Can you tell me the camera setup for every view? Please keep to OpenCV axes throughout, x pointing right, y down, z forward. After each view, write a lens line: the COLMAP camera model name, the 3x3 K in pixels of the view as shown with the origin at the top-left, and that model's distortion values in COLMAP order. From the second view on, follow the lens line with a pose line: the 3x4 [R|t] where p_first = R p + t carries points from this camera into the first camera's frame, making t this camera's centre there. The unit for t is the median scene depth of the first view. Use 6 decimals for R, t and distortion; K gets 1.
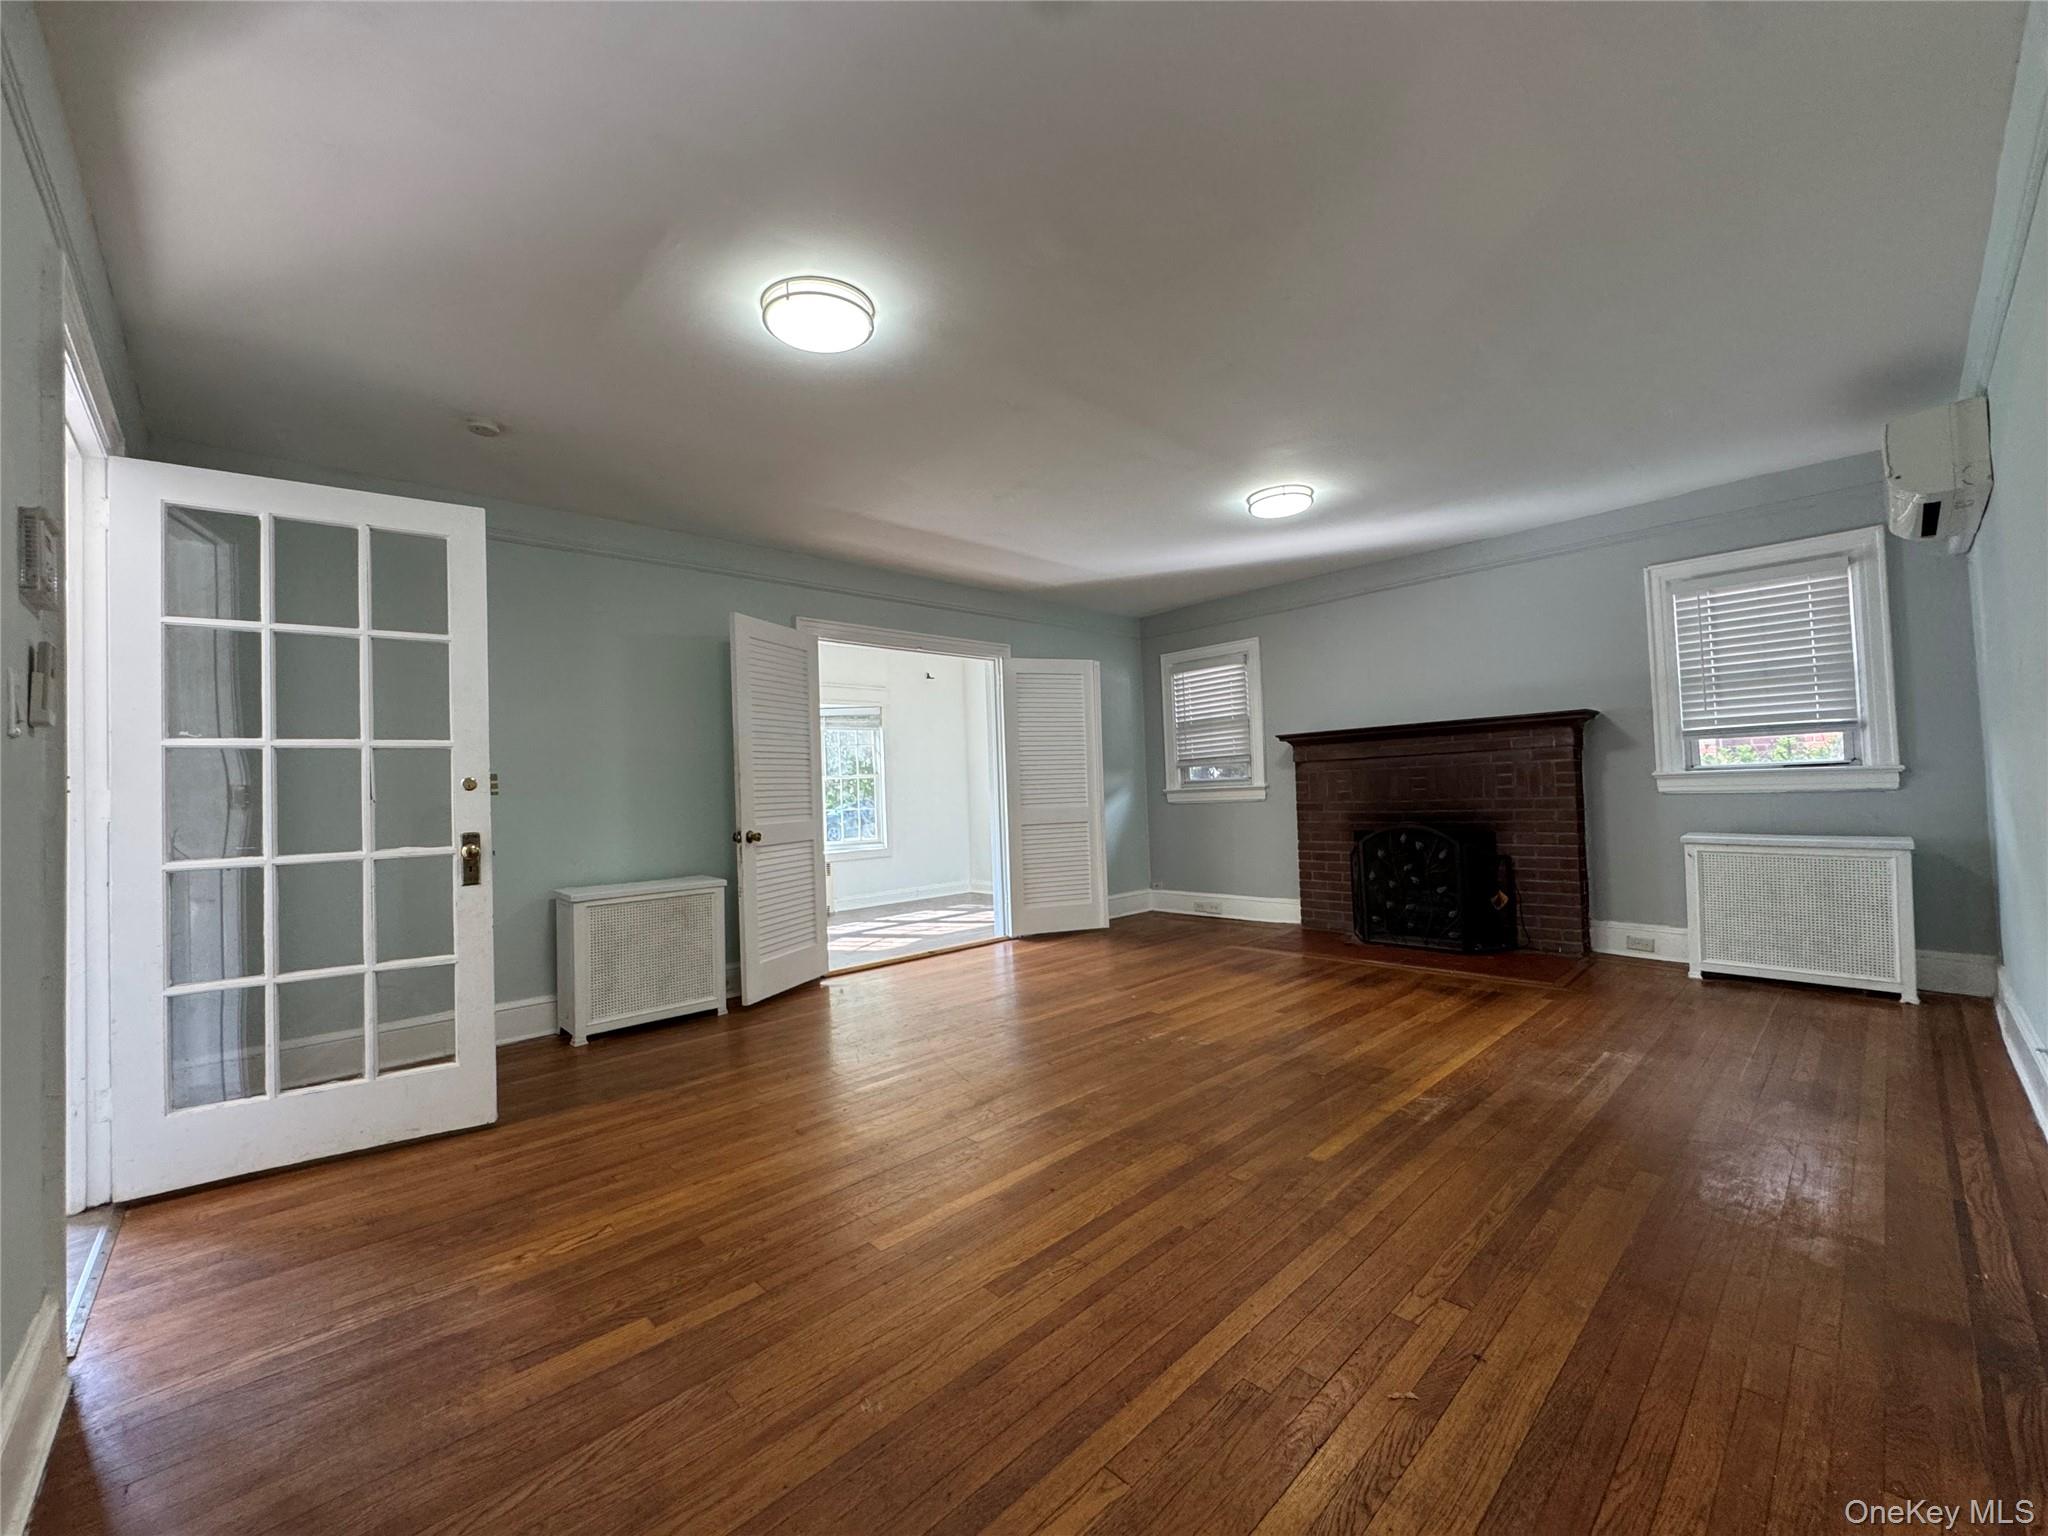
lens RADIAL K [[821.9, 0, 1027.6], [0, 821.9, 763.9], [0, 0, 1]] dist [-0.005826, 0.000913]
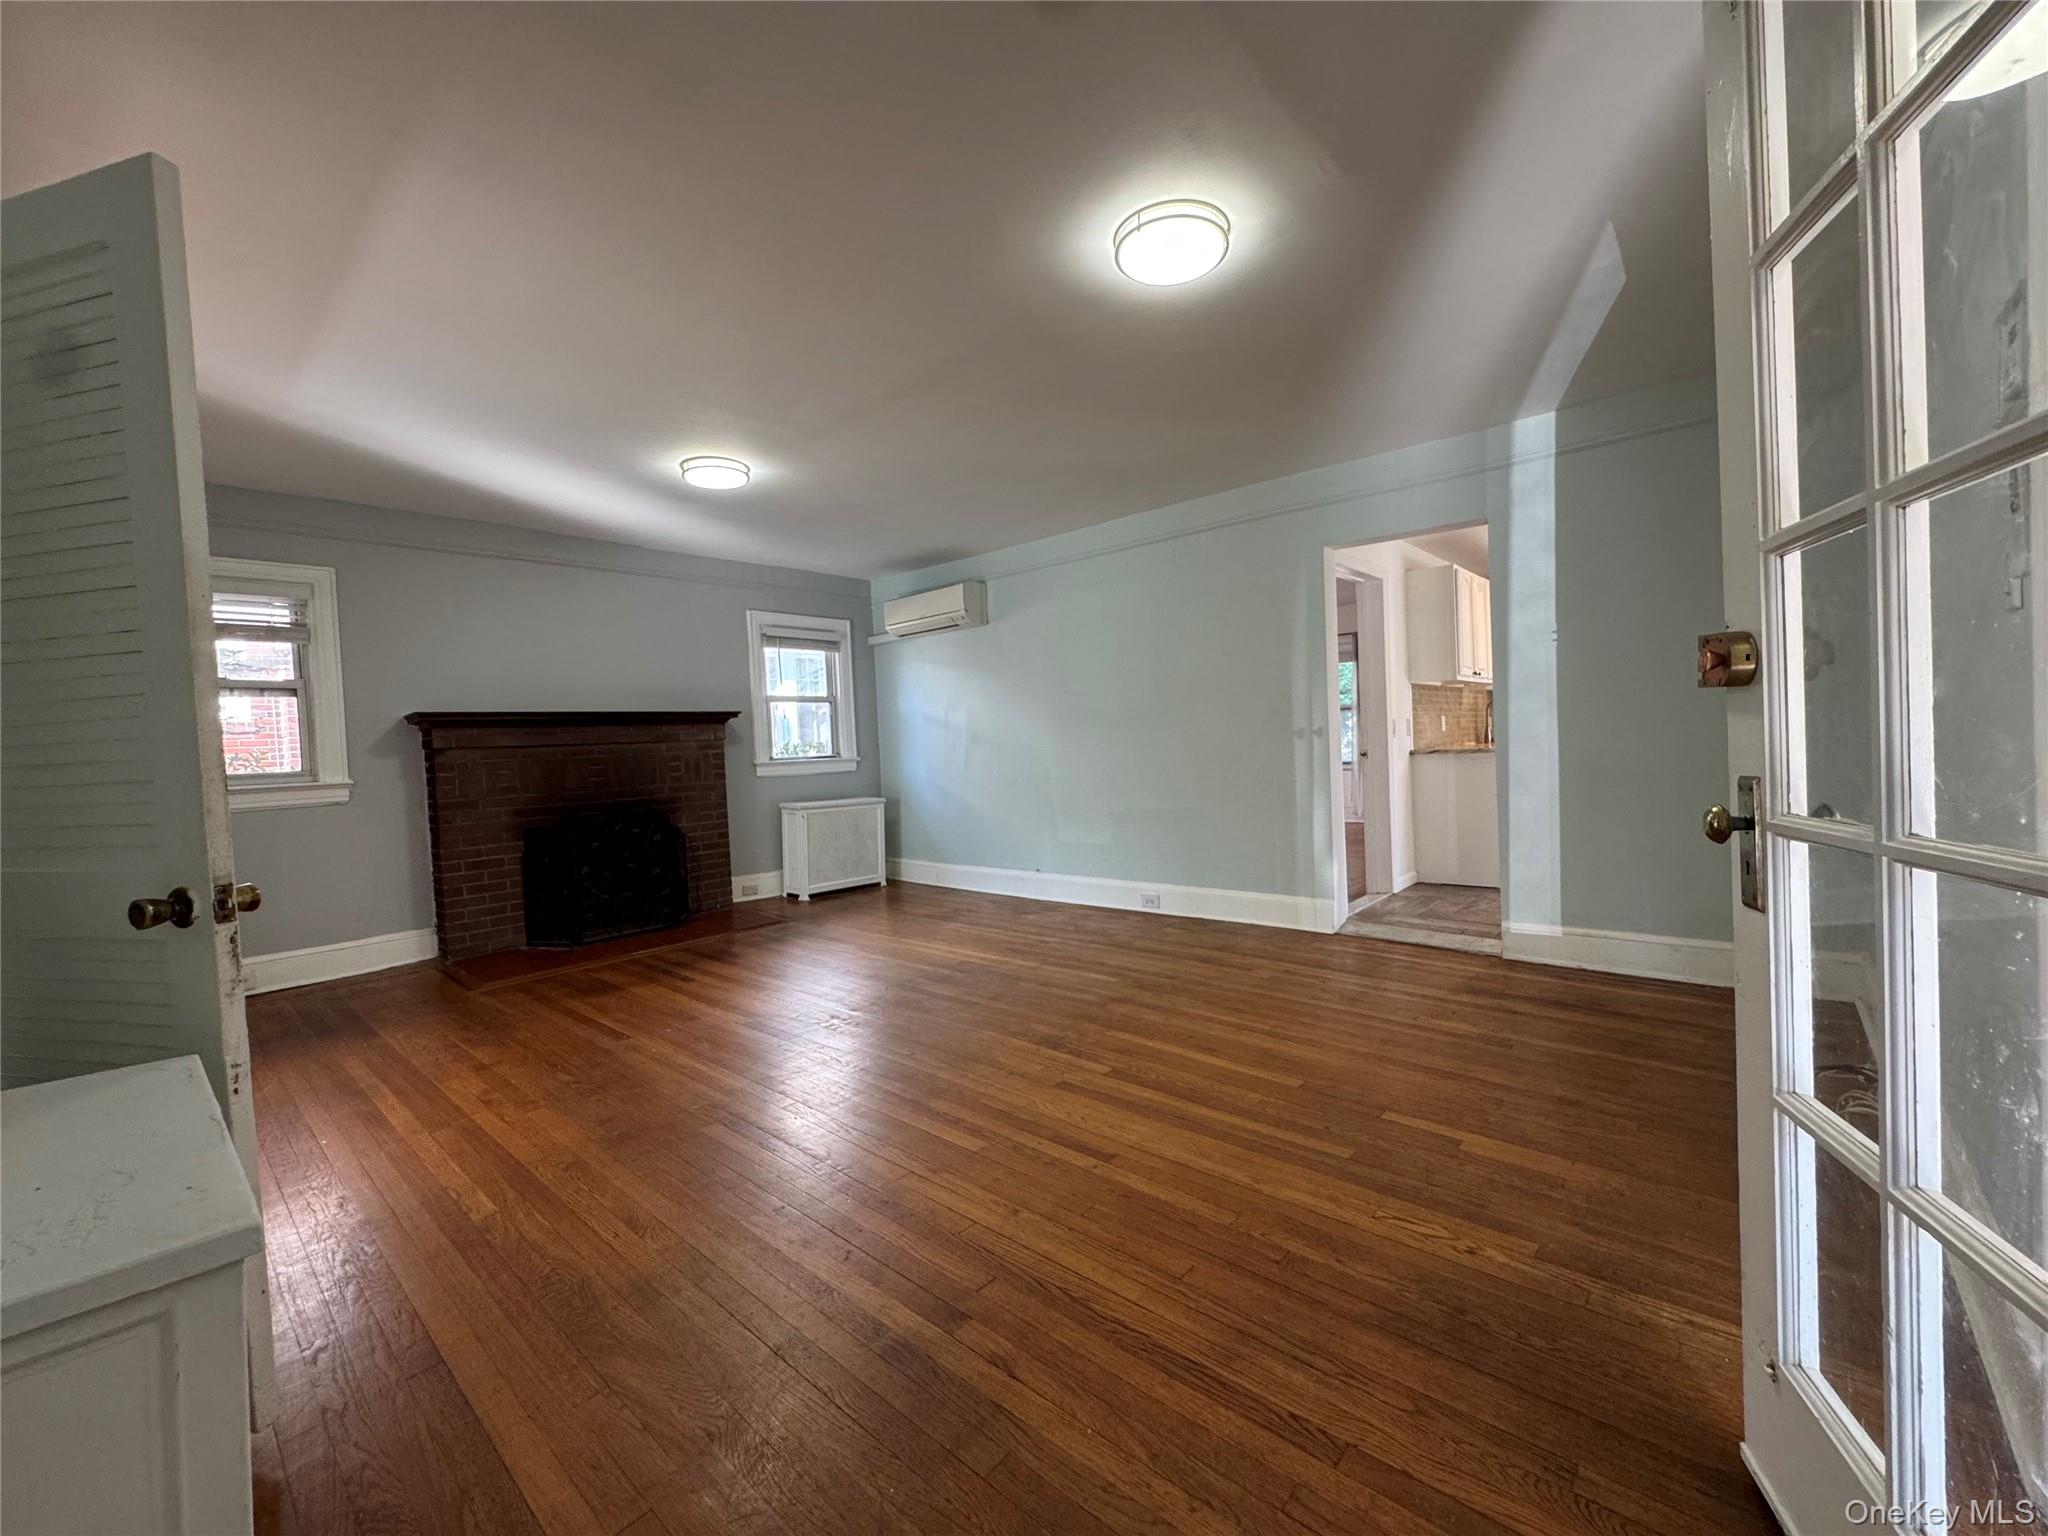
lens RADIAL K [[821.9, 0, 1022.4], [0, 821.9, 768.9], [0, 0, 1]] dist [-0.005826, 0.000913]
pose [[-0.083155, 0.010844, 0.996478, -0.984748], [0.013624, 0.999860, -0.009744, 0.064641], [-0.996443, 0.012766, -0.083291, 1.046774]]
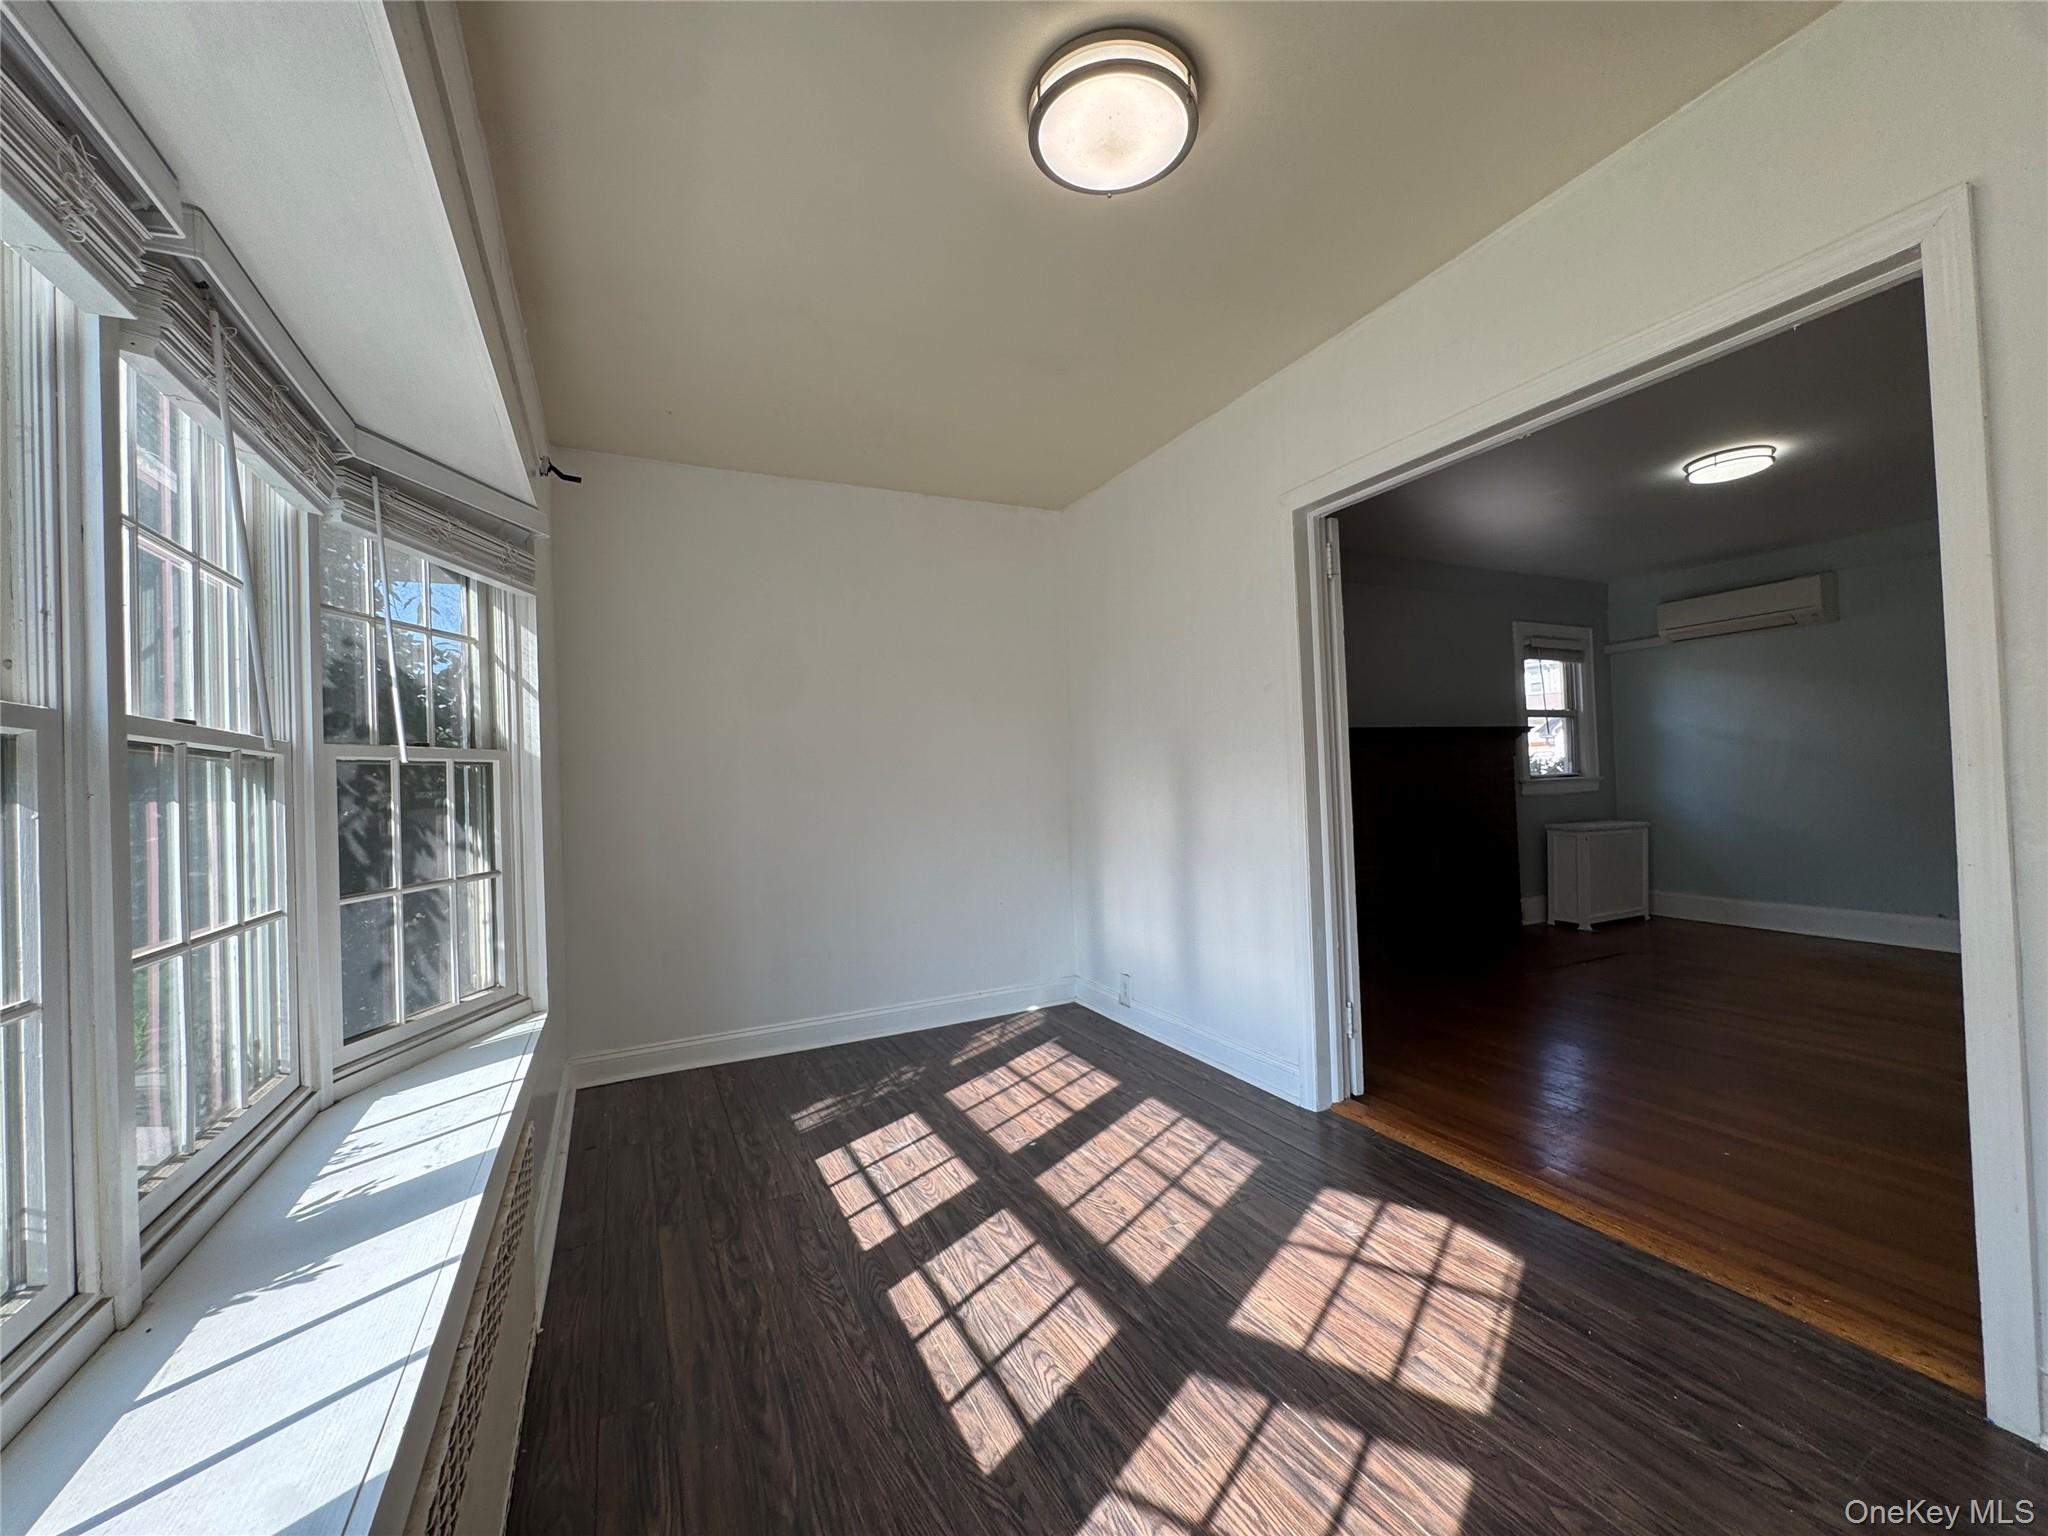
lens RADIAL K [[821.9, 0, 1023.3], [0, 821.9, 770.2], [0, 0, 1]] dist [-0.005826, 0.000913]
pose [[0.302981, 0.037746, 0.952249, -1.104545], [-0.009033, 0.999284, -0.036736, 0.078441], [-0.952954, 0.002528, 0.303105, 2.117603]]
